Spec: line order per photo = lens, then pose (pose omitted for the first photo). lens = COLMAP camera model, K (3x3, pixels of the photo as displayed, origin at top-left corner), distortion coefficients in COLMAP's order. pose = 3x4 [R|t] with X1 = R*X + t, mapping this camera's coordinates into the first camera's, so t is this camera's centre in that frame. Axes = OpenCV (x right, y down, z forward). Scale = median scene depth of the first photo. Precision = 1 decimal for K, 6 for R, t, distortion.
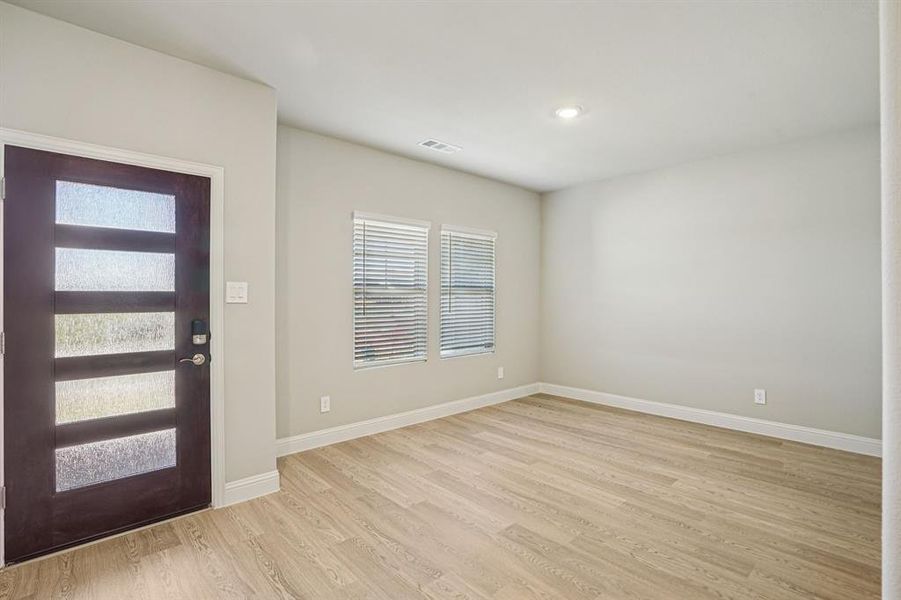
lens RADIAL K [[423.5, 0, 442.6], [0, 423.5, 298.9], [0, 0, 1]] dist [-0.034526, 0.007466]
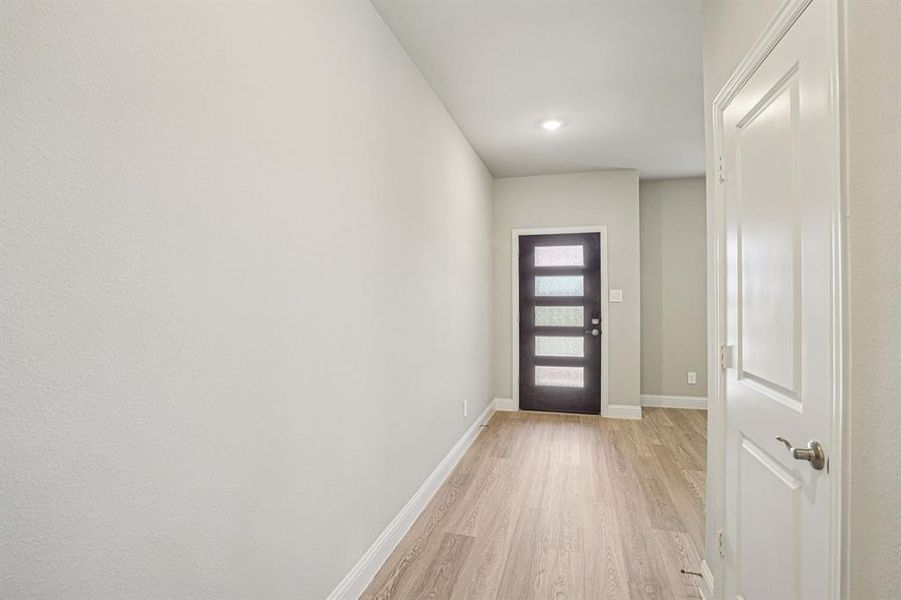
lens RADIAL K [[423.5, 0, 455.8], [0, 423.5, 302.7], [0, 0, 1]] dist [-0.034526, 0.007466]
pose [[0.531352, 0.001568, -0.847150, 0.660371], [0.000071, 0.999998, 0.001895, 0.010721], [0.847151, -0.001067, 0.531351, -0.499506]]
